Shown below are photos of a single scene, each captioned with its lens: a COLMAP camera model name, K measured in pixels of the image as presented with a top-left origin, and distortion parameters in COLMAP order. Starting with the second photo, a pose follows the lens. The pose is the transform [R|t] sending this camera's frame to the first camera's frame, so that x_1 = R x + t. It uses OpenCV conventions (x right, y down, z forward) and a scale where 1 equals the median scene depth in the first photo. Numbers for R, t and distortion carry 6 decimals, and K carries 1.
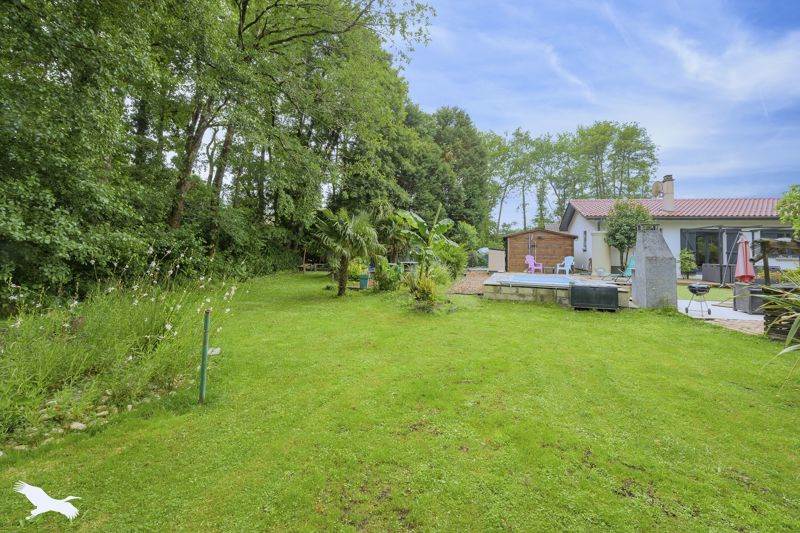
lens RADIAL K [[345.8, 0, 399.6], [0, 345.8, 263.3], [0, 0, 1]] dist [-0.000679, -0.000047]
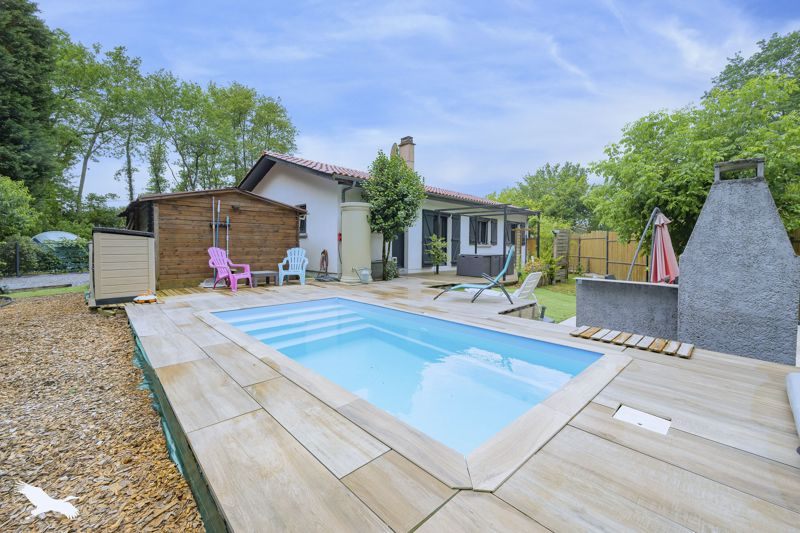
lens RADIAL K [[314.9, 0, 373.6], [0, 314.9, 243.4], [0, 0, 1]] dist [-0.004583, -0.000256]
pose [[0.486707, -0.008416, 0.873525, 0.062660], [0.029985, 0.999525, -0.007077, -0.009820], [-0.873050, 0.029637, 0.486729, 0.316315]]
